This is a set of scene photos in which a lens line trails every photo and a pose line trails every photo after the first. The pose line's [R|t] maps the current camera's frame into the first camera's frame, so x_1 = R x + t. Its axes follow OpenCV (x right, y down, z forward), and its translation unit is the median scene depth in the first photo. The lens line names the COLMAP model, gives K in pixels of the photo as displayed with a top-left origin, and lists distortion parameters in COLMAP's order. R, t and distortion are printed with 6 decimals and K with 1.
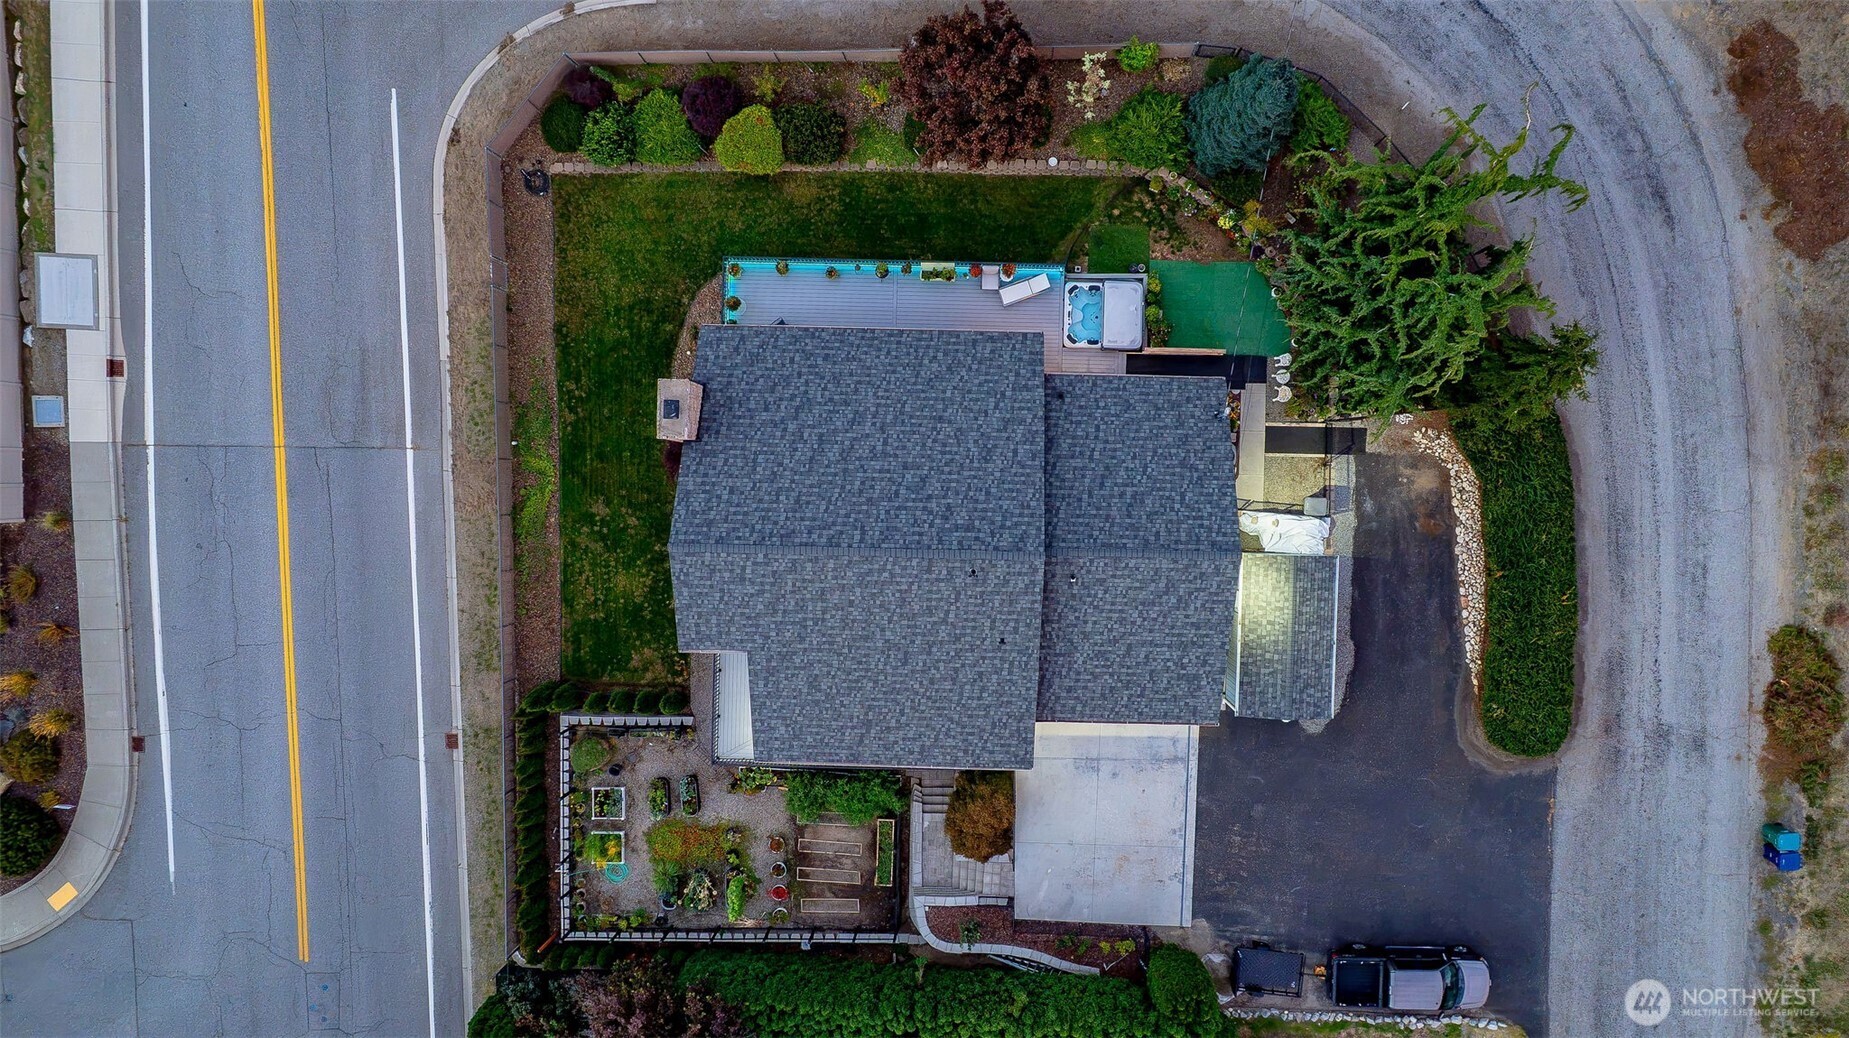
lens RADIAL K [[1183.6, 0, 924.5], [0, 1183.6, 519.0], [0, 0, 1]] dist [-0.026319, 0.000255]
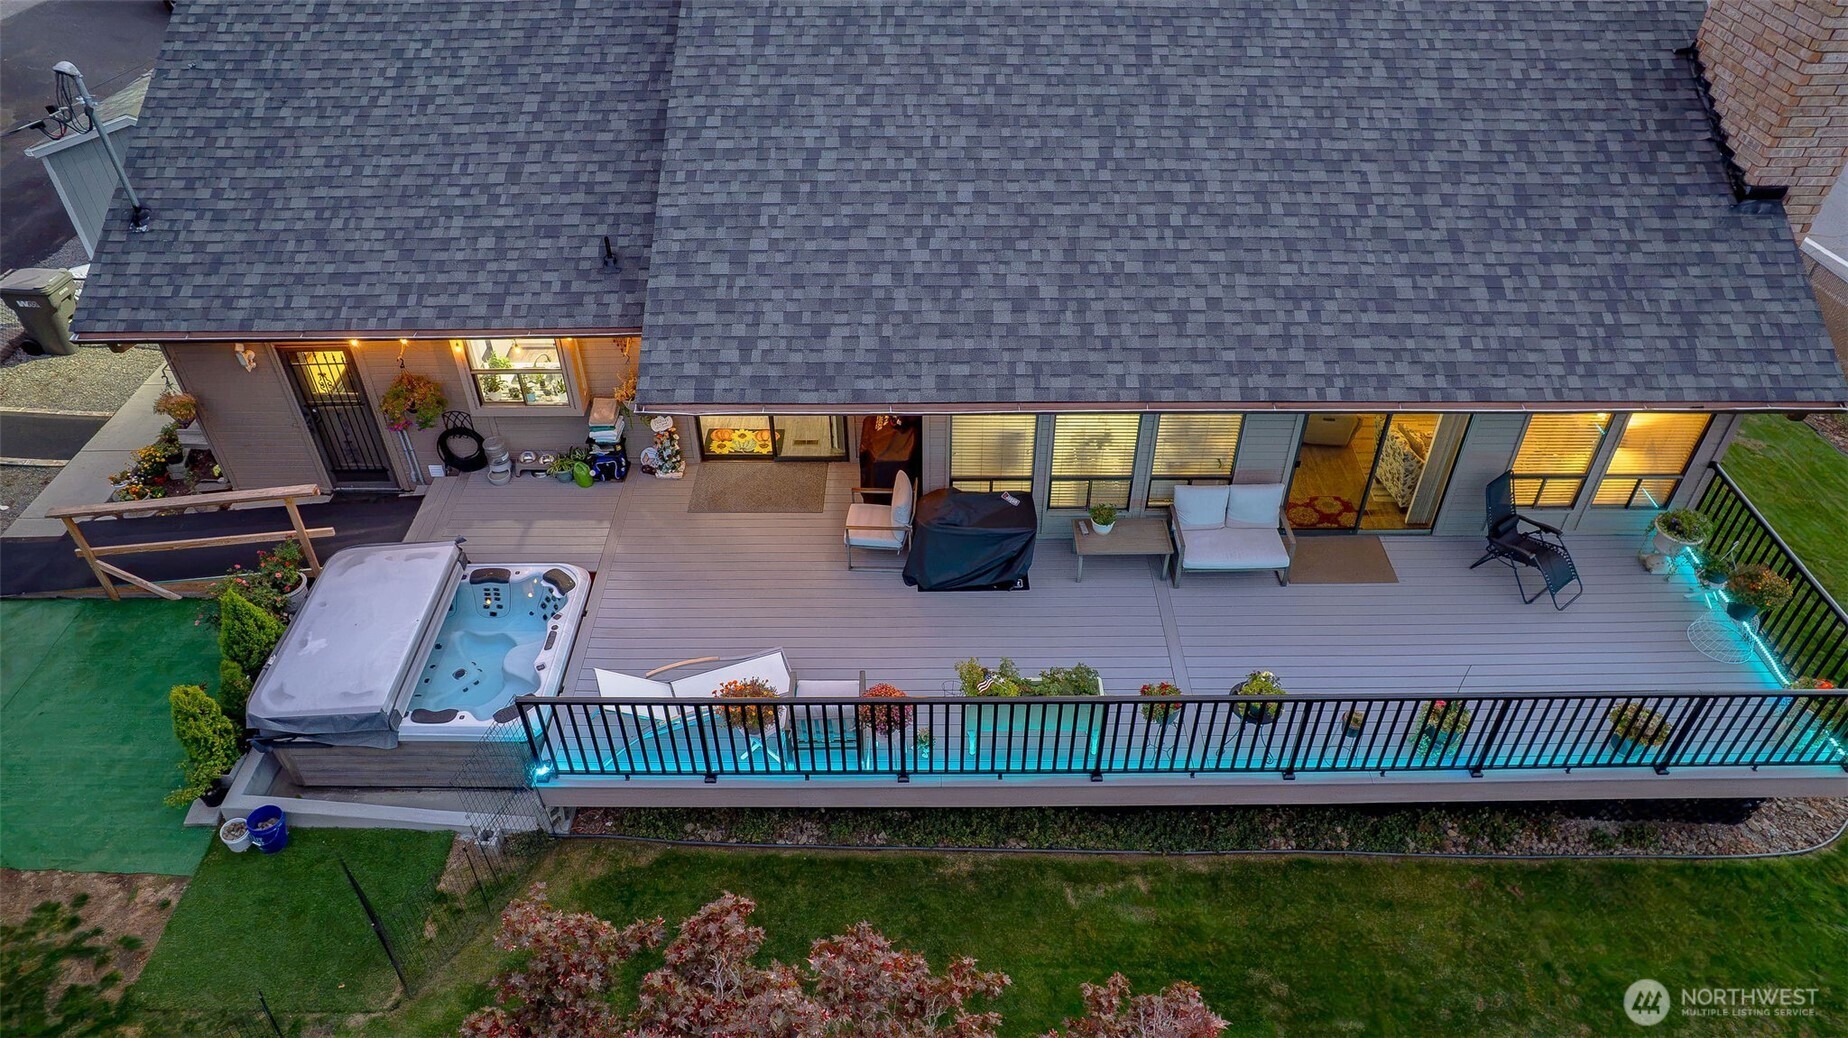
lens RADIAL K [[1183.0, 0, 924.0], [0, 1183.0, 519.0], [0, 0, 1]] dist [-0.026319, 0.000255]
pose [[-0.998932, 0.044852, -0.011071, 0.037977], [-0.037723, -0.653550, 0.755943, -0.392039], [0.026670, 0.755554, 0.654544, 0.849028]]
